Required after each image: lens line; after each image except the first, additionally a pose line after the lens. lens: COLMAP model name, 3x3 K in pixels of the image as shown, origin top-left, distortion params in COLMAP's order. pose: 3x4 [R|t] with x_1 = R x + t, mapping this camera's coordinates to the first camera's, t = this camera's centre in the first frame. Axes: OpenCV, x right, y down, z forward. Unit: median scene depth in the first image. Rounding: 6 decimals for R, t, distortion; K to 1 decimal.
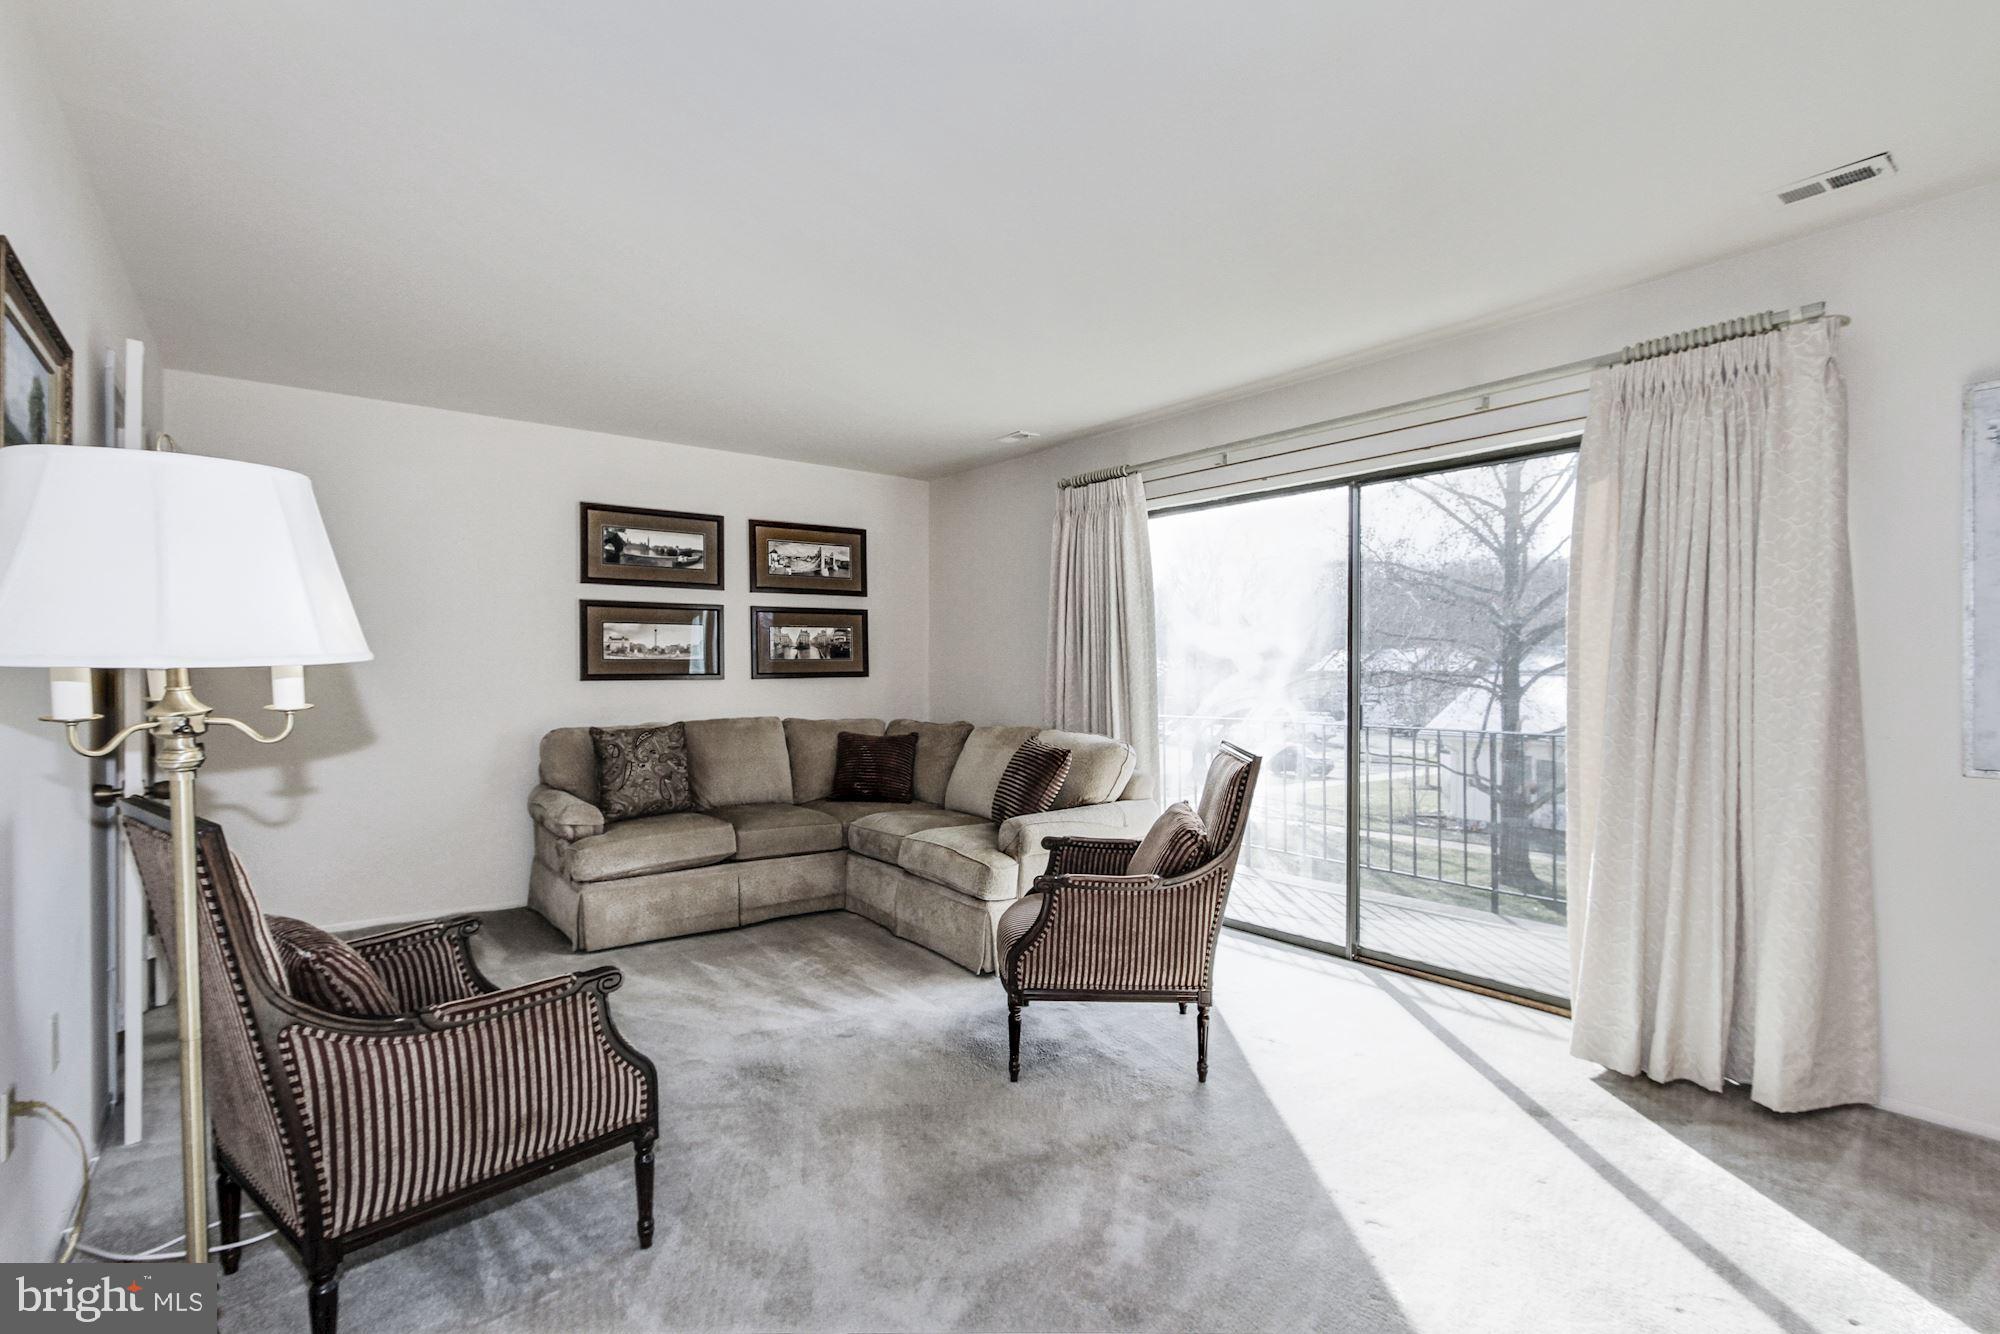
lens RADIAL K [[936.3, 0, 993.6], [0, 936.3, 669.4], [0, 0, 1]] dist [-0.003382, 0.001266]
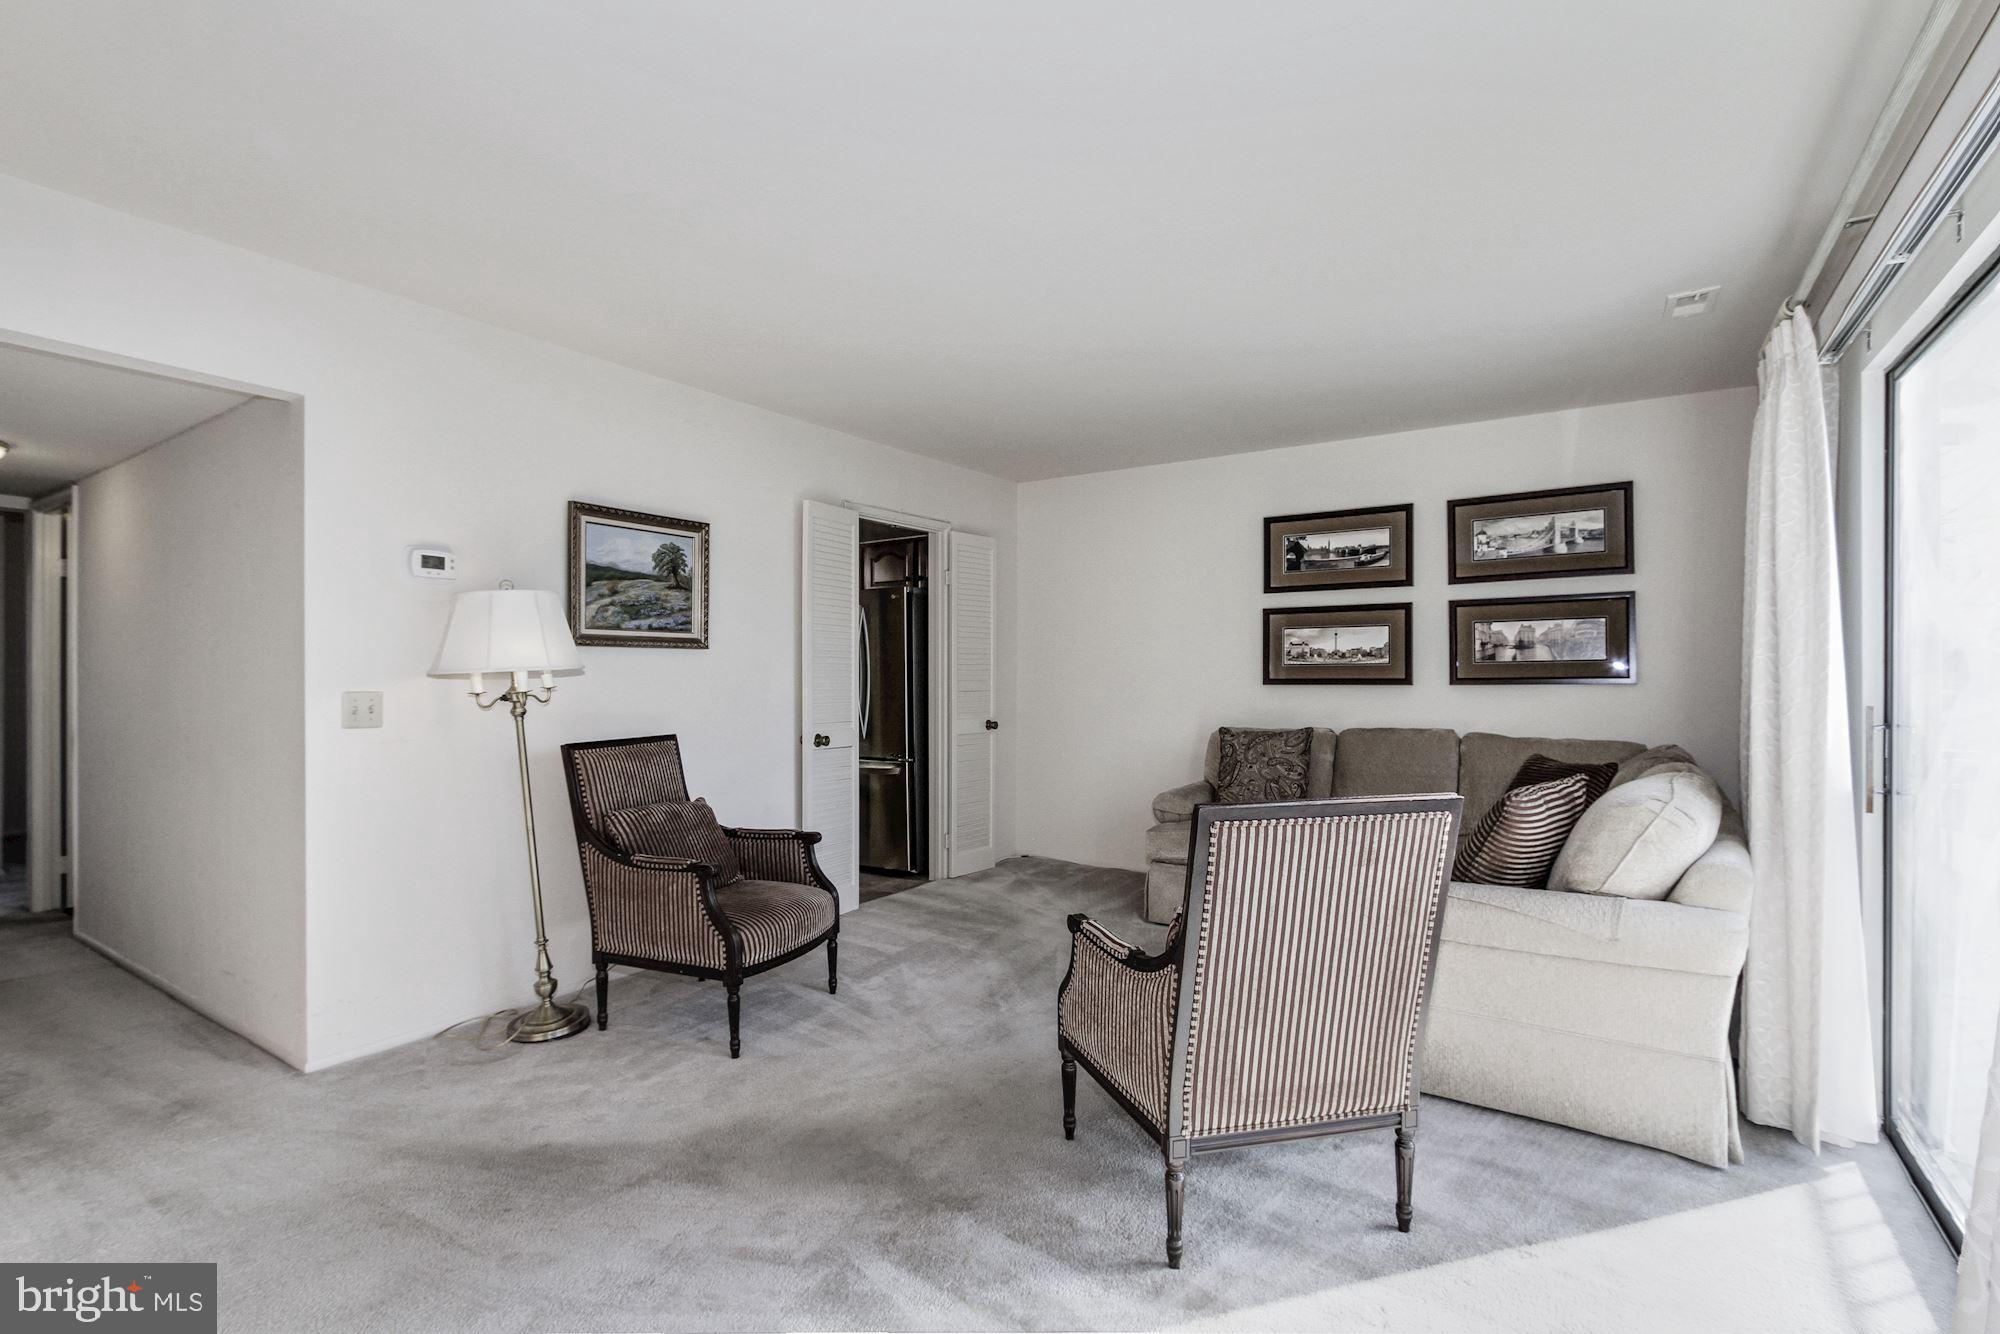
lens RADIAL K [[936.3, 0, 993.6], [0, 936.3, 669.4], [0, 0, 1]] dist [-0.003382, 0.001266]
pose [[0.325748, -0.004242, -0.945447, 0.439592], [0.001786, 0.999991, -0.003871, -0.001614], [0.945455, -0.000427, 0.325752, 0.335443]]
